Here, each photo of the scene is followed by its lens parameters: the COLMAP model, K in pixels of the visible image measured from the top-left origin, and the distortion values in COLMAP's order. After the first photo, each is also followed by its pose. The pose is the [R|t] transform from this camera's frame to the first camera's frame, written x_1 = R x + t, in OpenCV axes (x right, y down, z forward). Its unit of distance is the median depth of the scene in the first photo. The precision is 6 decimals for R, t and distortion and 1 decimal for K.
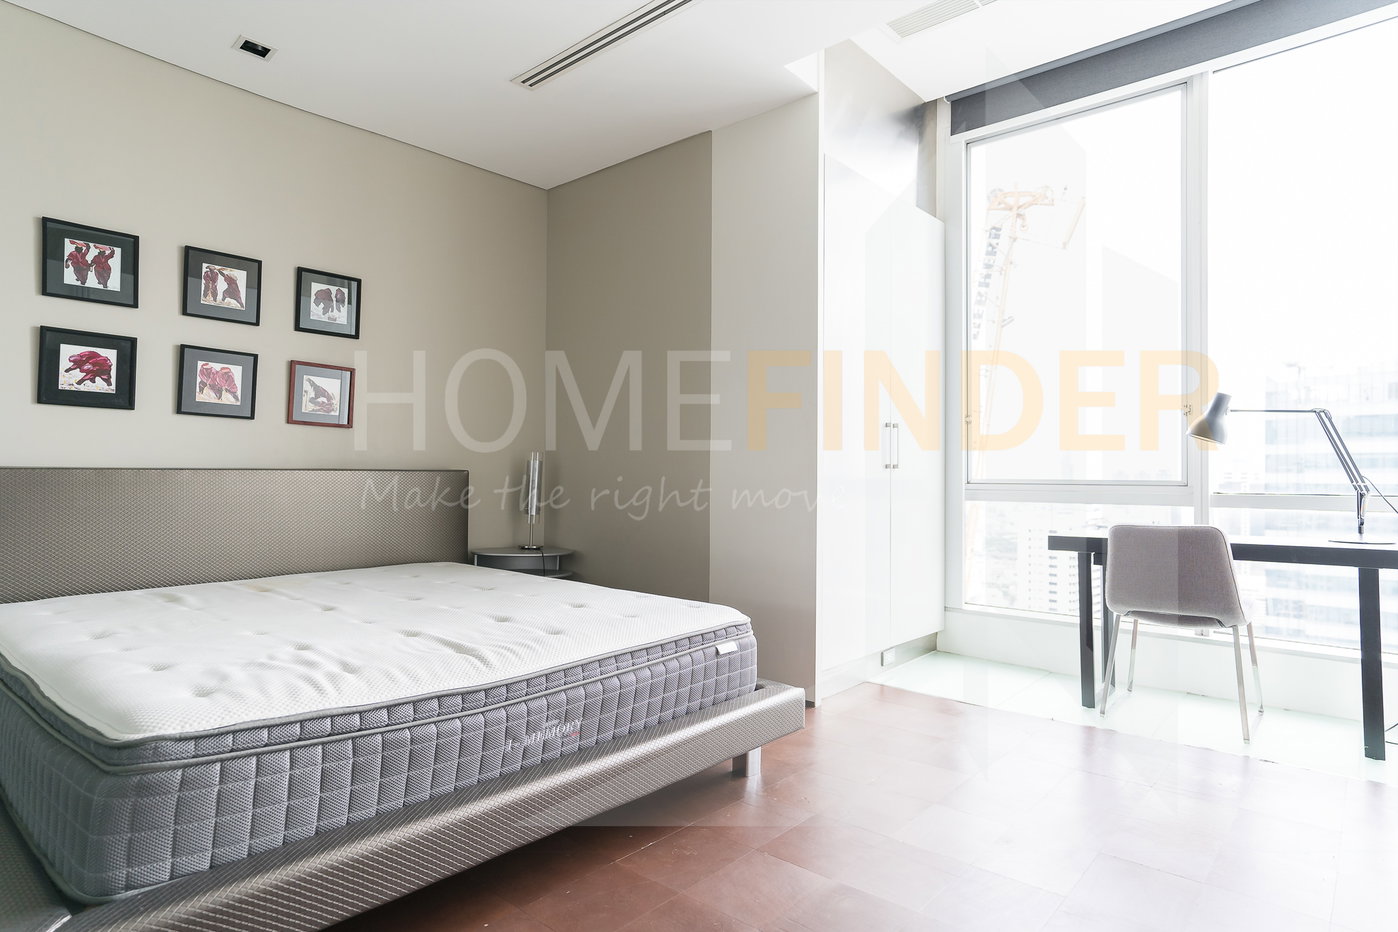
lens RADIAL K [[779.6, 0, 700.3], [0, 779.6, 464.6], [0, 0, 1]] dist [-0.014158, 0.015546]
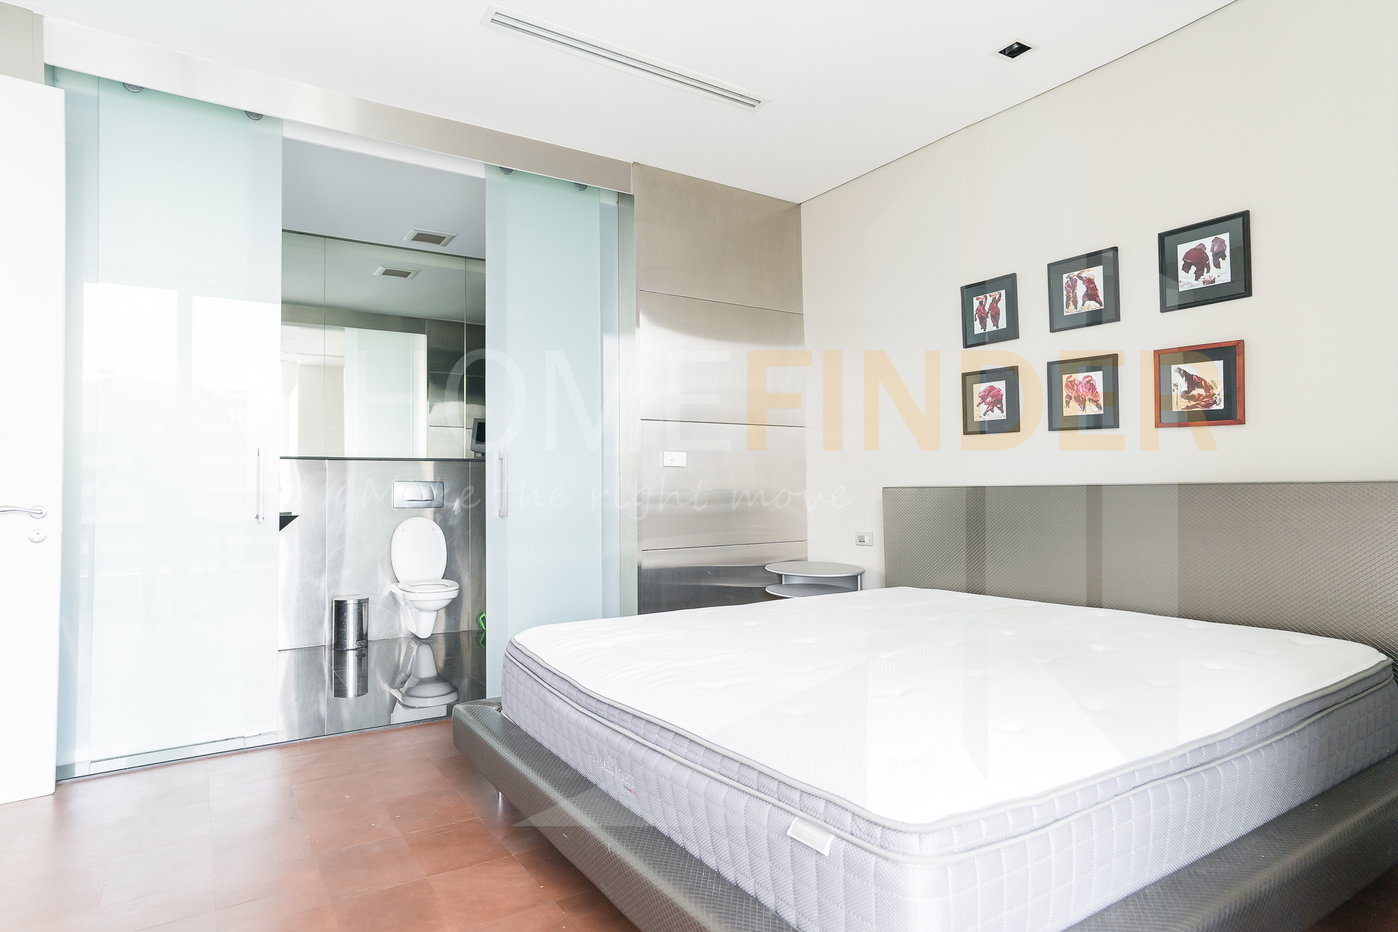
lens RADIAL K [[779.6, 0, 694.7], [0, 779.6, 463.7], [0, 0, 1]] dist [-0.014158, 0.015546]
pose [[-0.263533, -0.028899, -0.964217, 0.417539], [0.026971, 0.998940, -0.037311, 0.002774], [0.964273, -0.035839, -0.262474, 0.794821]]
